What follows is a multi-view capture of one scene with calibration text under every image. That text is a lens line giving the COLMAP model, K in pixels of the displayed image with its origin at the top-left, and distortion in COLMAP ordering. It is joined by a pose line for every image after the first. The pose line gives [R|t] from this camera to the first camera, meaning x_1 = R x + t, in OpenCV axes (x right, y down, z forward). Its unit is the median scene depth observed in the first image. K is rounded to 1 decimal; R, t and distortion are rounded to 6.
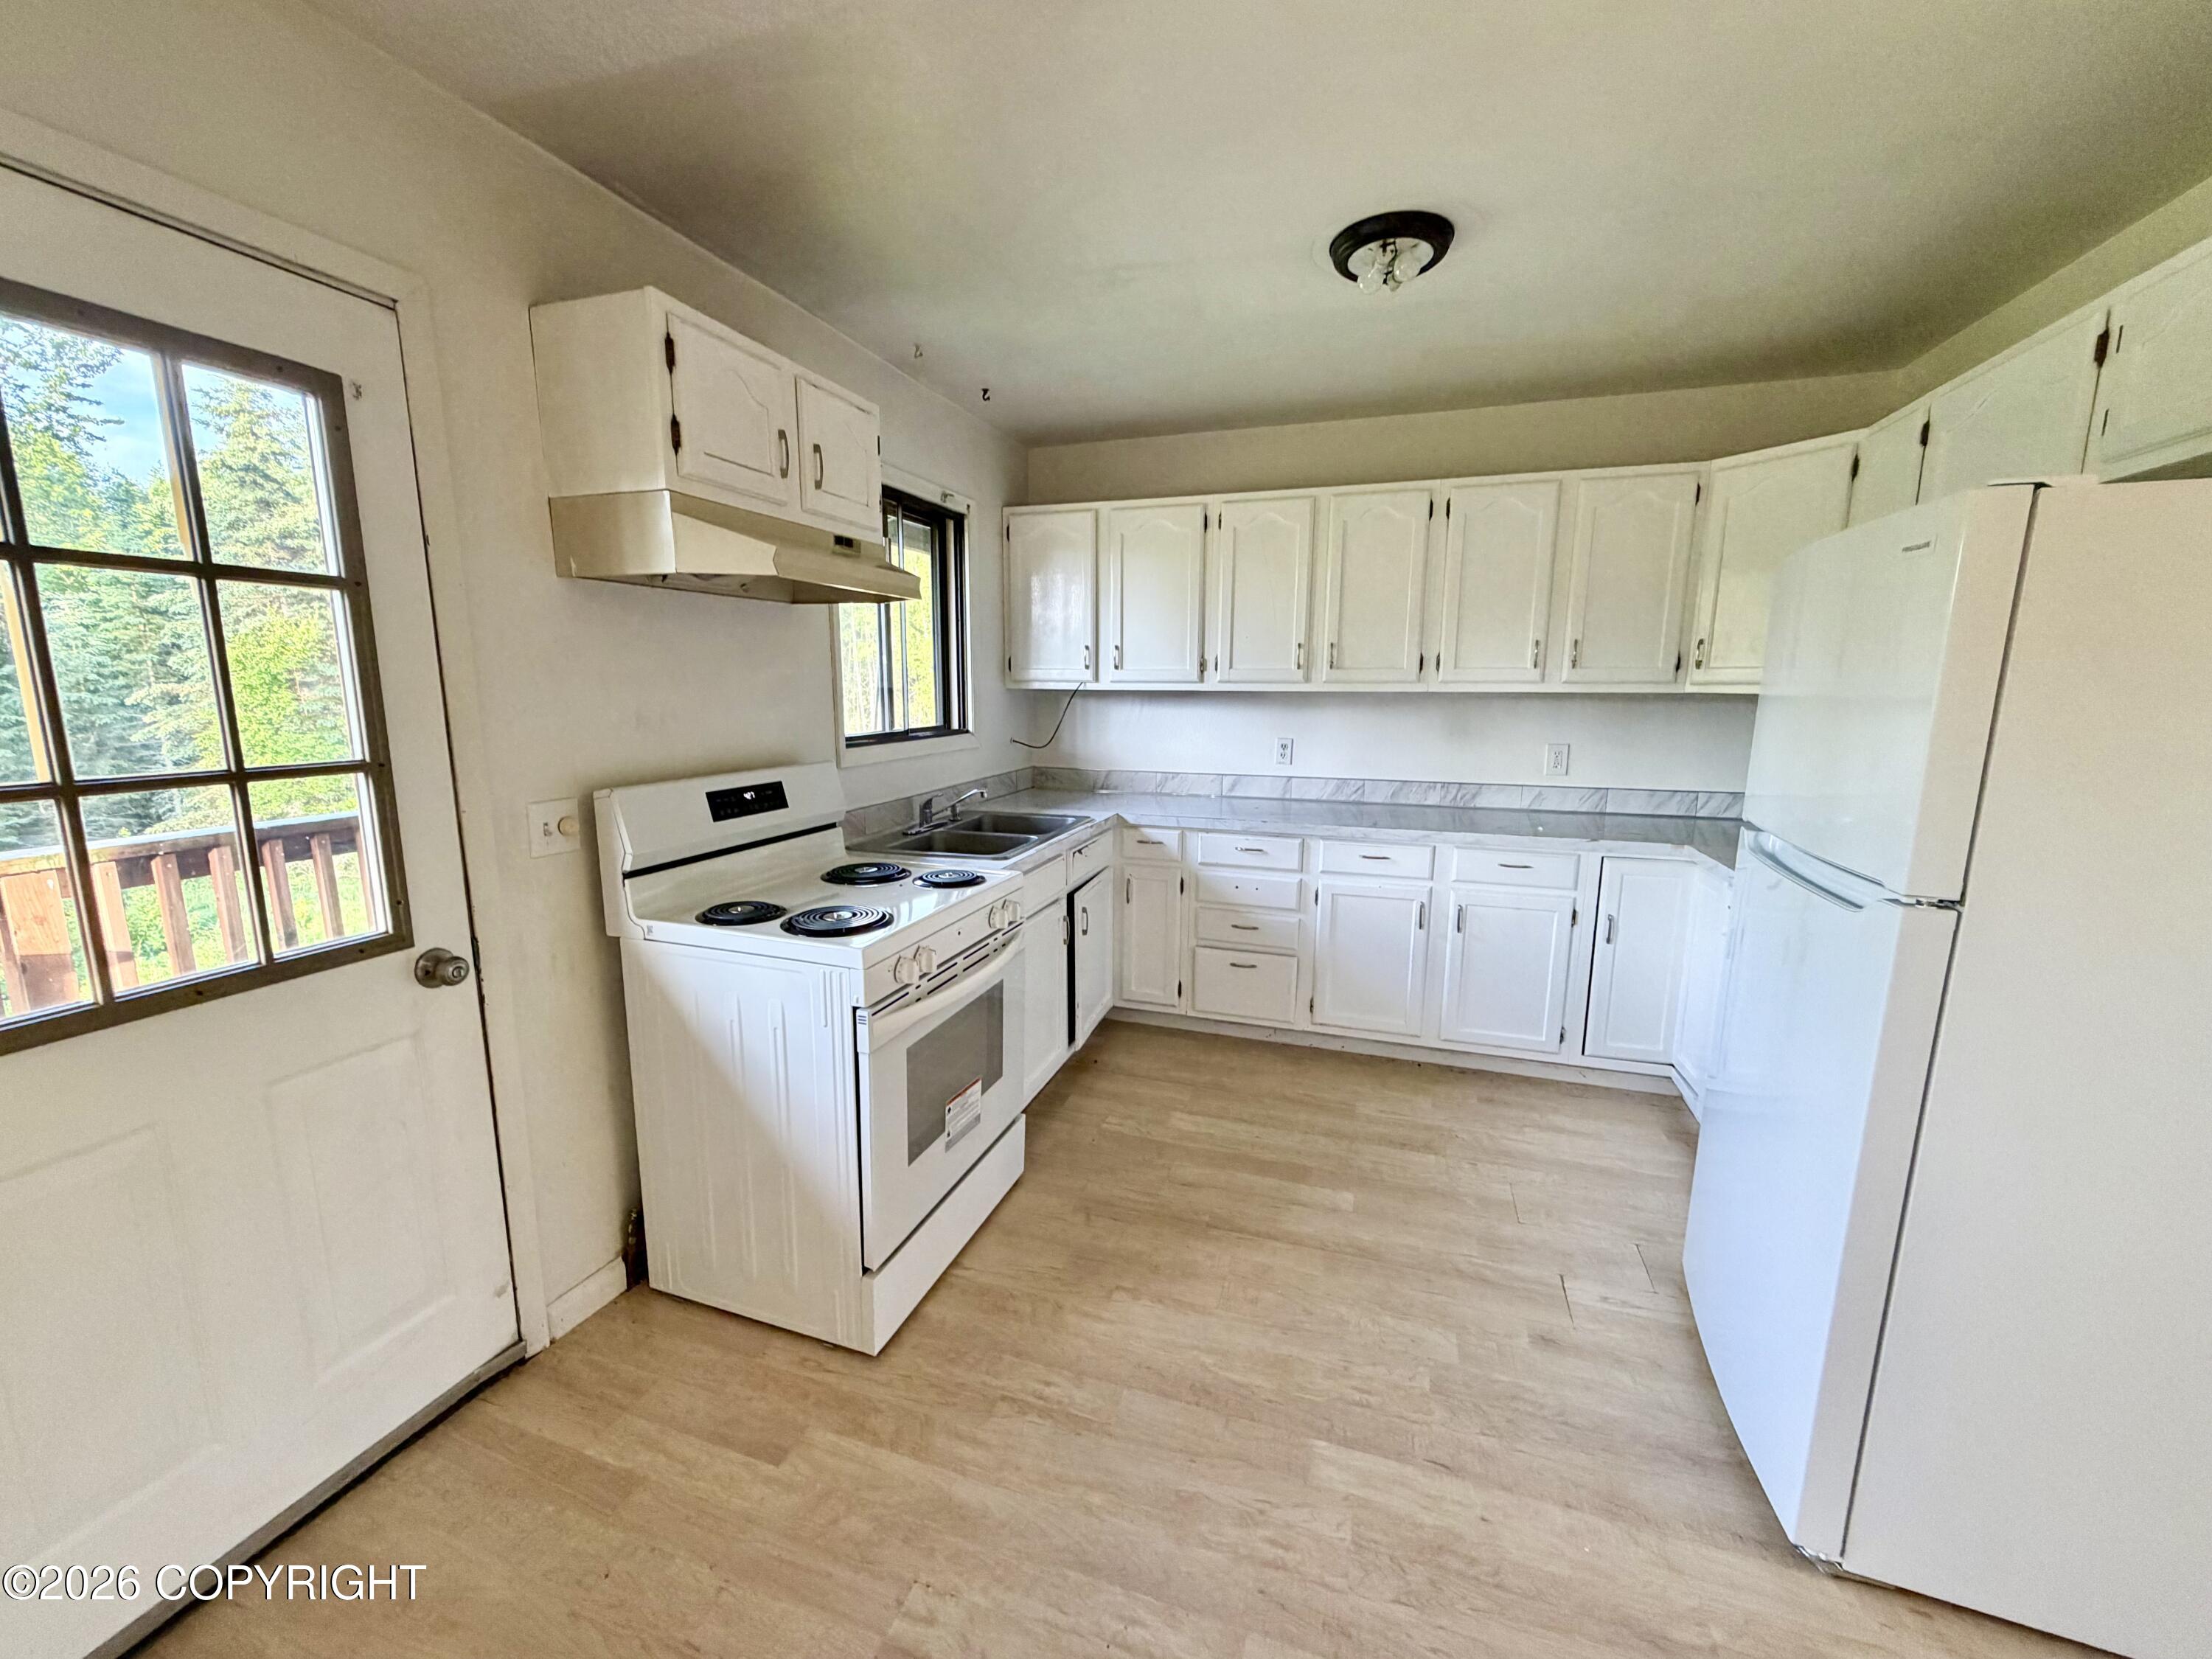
lens RADIAL K [[884.2, 0, 1106.0], [0, 884.2, 829.5], [0, 0, 1]] dist [-0.000758, 0.000161]
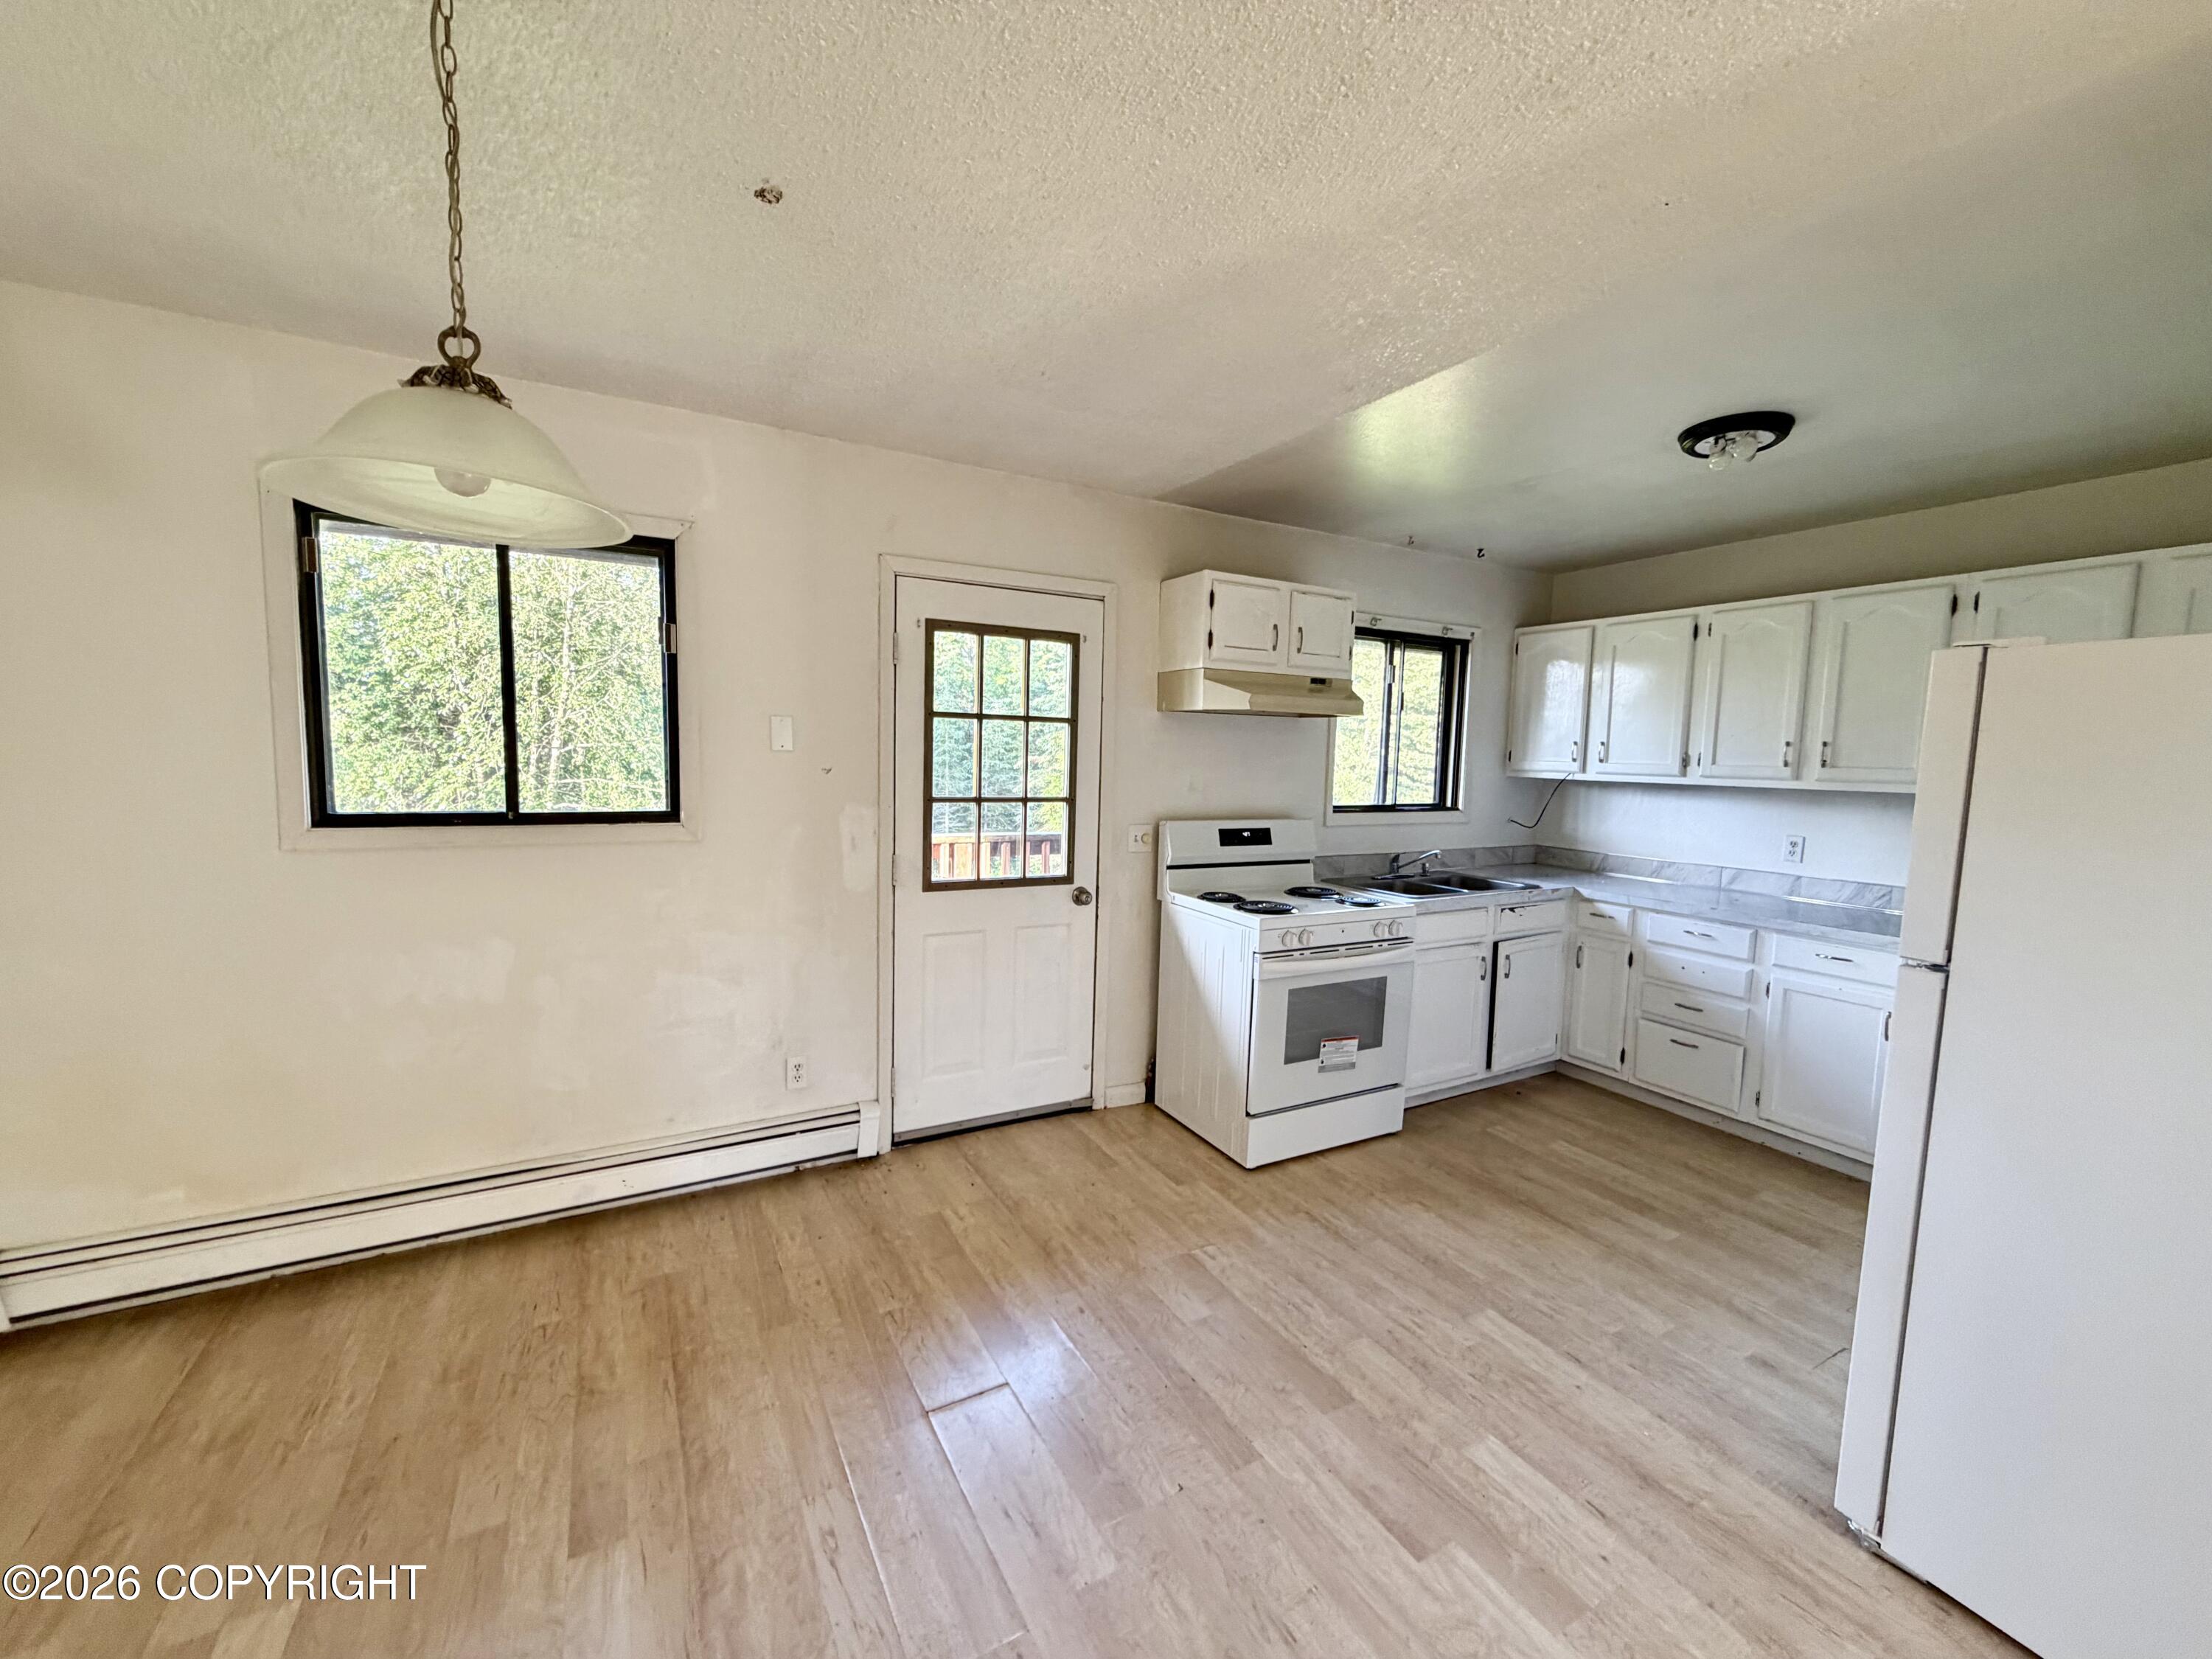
lens RADIAL K [[884.2, 0, 1106.0], [0, 884.2, 829.5], [0, 0, 1]] dist [-0.000758, 0.000161]
pose [[0.743590, 0.073230, -0.664614, 0.446151], [-0.133488, 0.990233, -0.040243, 0.049023], [0.655176, 0.118642, 0.746102, -0.365613]]
